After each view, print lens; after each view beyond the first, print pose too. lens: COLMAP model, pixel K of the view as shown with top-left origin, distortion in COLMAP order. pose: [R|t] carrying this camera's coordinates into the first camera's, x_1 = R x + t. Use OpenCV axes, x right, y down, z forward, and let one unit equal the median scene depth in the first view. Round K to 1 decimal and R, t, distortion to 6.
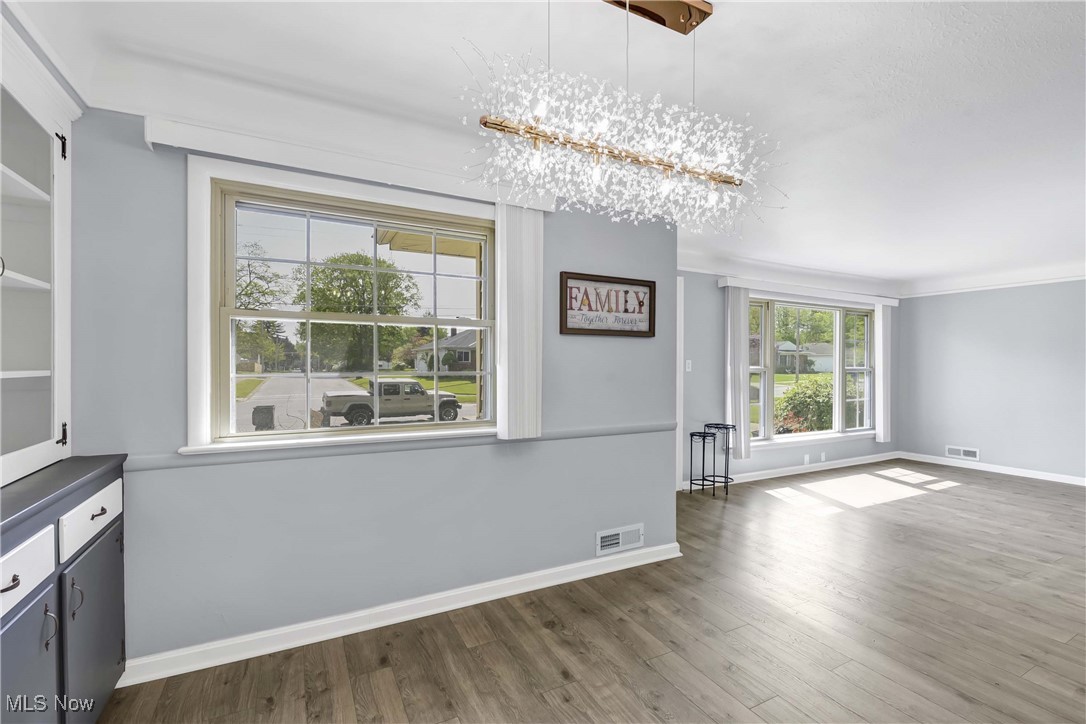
lens RADIAL K [[487.6, 0, 550.8], [0, 487.6, 366.3], [0, 0, 1]] dist [-0.000285, -0.001129]
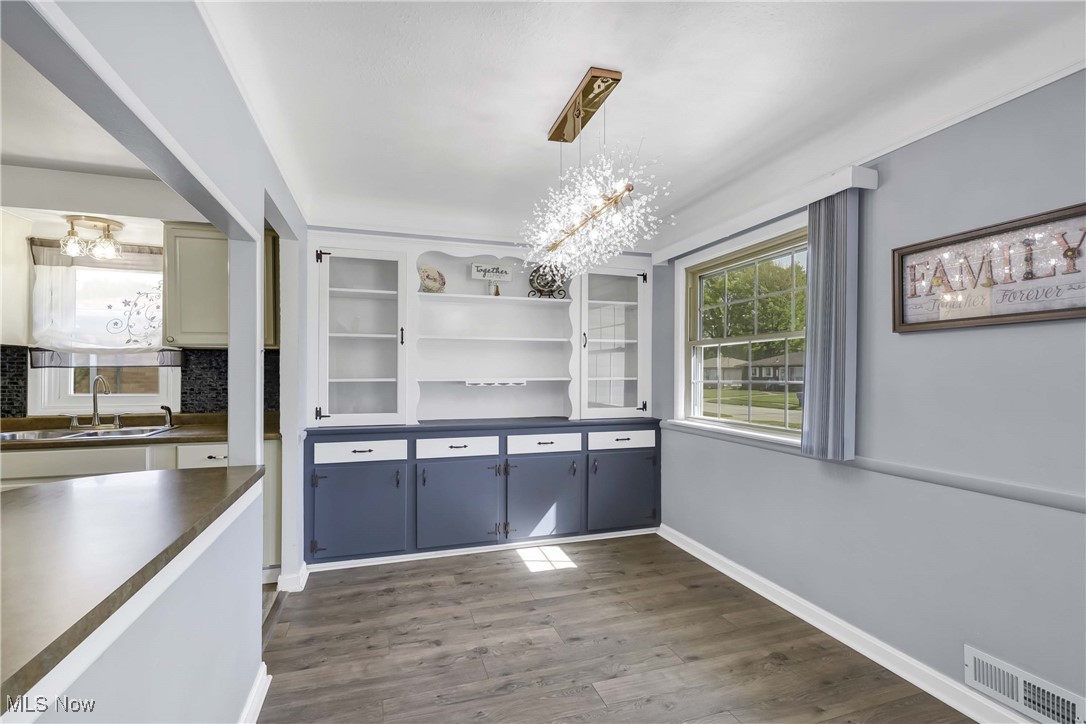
lens RADIAL K [[489.8, 0, 566.0], [0, 489.8, 371.8], [0, 0, 1]] dist [0.008342, -0.001967]
pose [[-0.125683, -0.000399, -0.992070, 0.796490], [0.003006, 0.999995, -0.000783, -0.009298], [0.992066, -0.003080, -0.125681, 0.584923]]
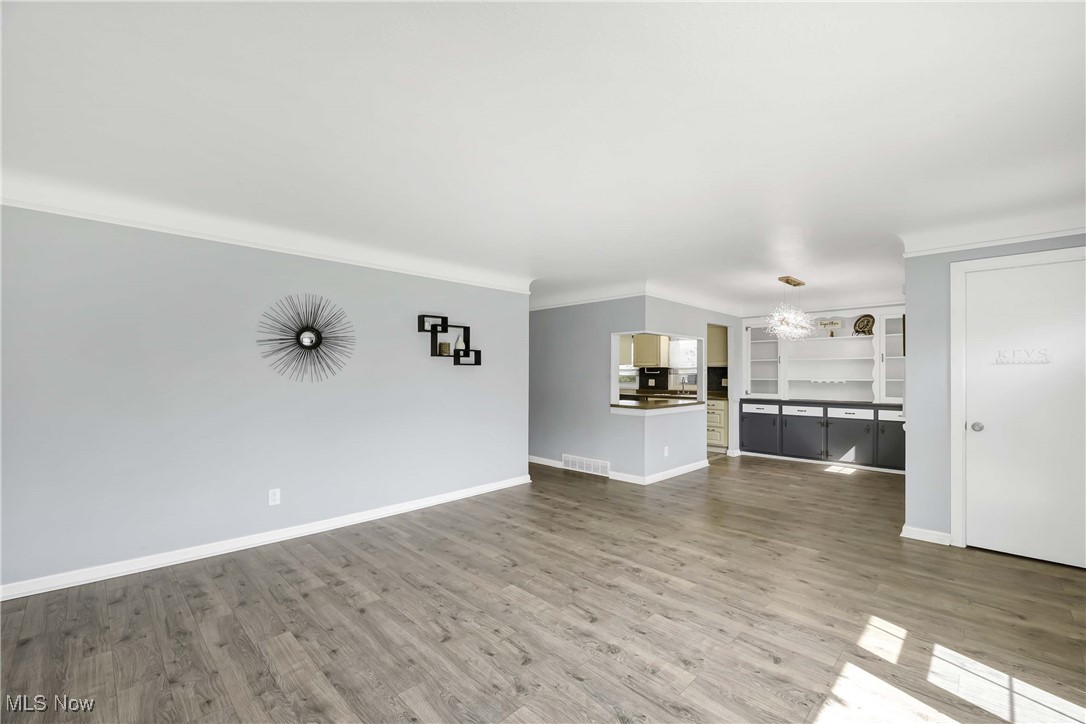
lens RADIAL K [[453.2, 0, 538.5], [0, 453.2, 363.0], [0, 0, 1]] dist [-0.004655, -0.003077]
pose [[-0.960485, -0.009664, -0.278165, 1.614960], [-0.001462, 0.999558, -0.029678, -0.005295], [0.278329, -0.028098, -0.960075, 2.037068]]
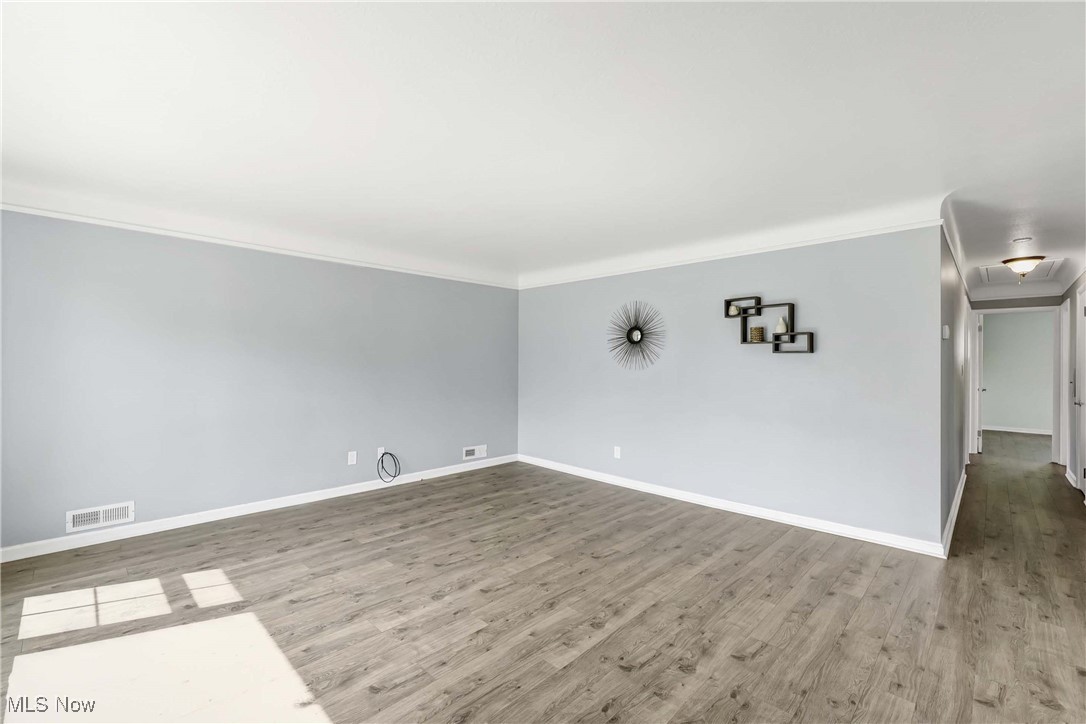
lens RADIAL K [[453.2, 0, 545.4], [0, 453.2, 369.5], [0, 0, 1]] dist [-0.004655, -0.003077]
pose [[-0.306936, -0.021669, 0.951484, 0.396152], [-0.009120, 0.999762, 0.019827, -0.020280], [-0.951687, -0.002592, -0.307060, 1.417534]]
